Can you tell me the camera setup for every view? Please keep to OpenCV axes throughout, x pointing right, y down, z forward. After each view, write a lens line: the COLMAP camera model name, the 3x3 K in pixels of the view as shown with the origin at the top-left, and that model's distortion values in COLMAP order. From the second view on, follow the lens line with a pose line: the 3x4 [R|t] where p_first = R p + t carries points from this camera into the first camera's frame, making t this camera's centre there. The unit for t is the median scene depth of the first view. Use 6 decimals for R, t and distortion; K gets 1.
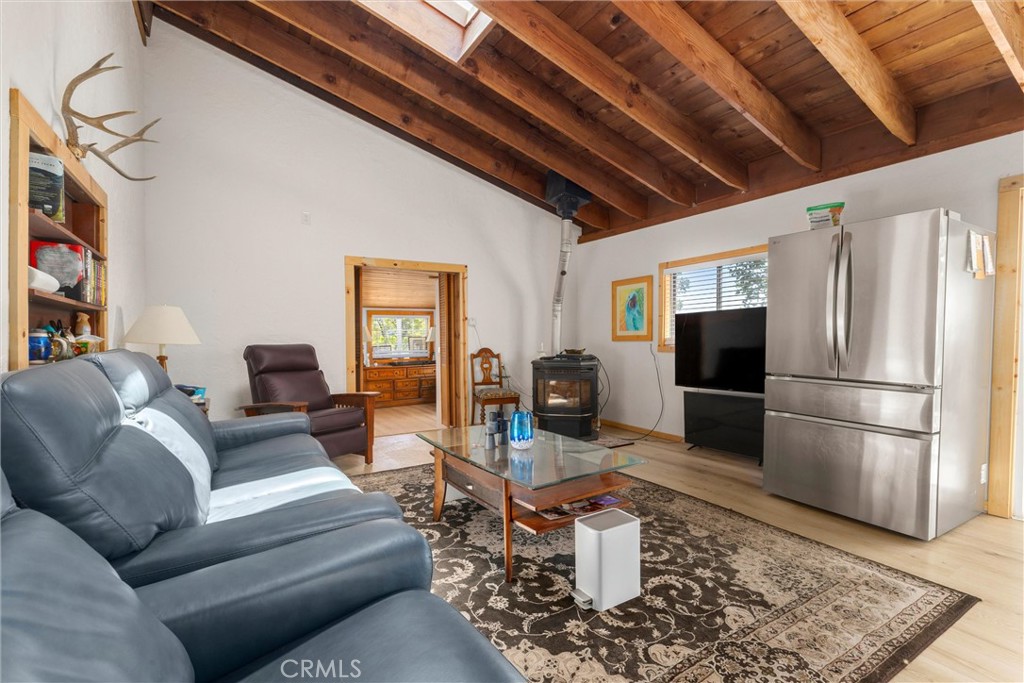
lens RADIAL K [[459.0, 0, 512.9], [0, 459.0, 342.1], [0, 0, 1]] dist [-0.000533, -0.000895]
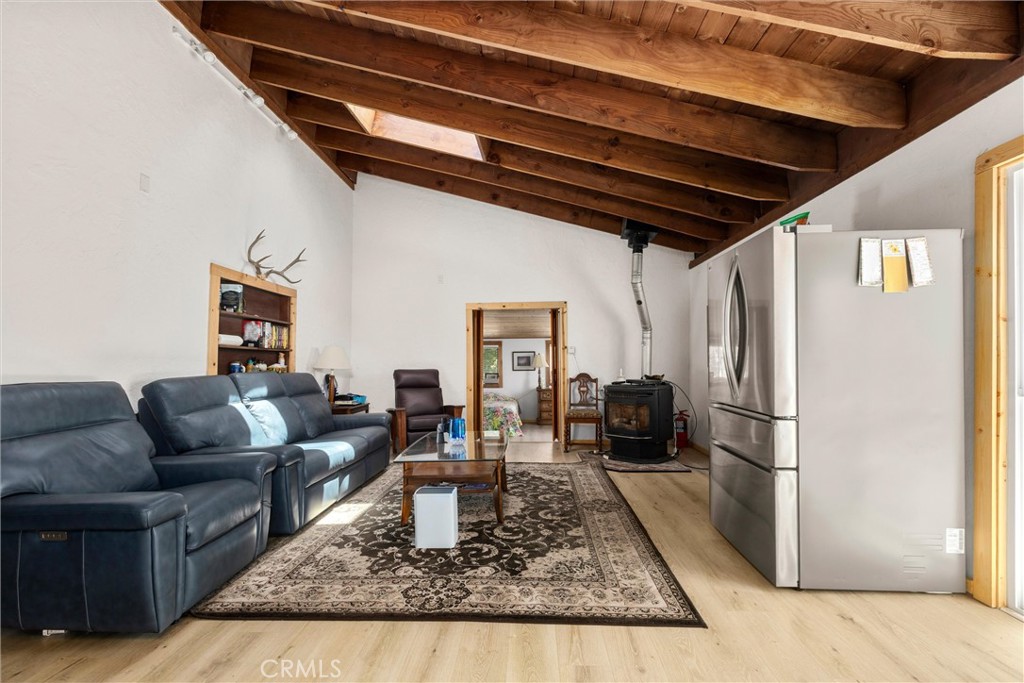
lens RADIAL K [[459.0, 0, 513.1], [0, 459.0, 345.4], [0, 0, 1]] dist [-0.000533, -0.000895]
pose [[0.831839, -0.025095, -0.554450, 1.074276], [-0.001956, 0.998838, -0.048144, -0.001499], [0.555014, 0.041133, 0.830823, -0.078804]]
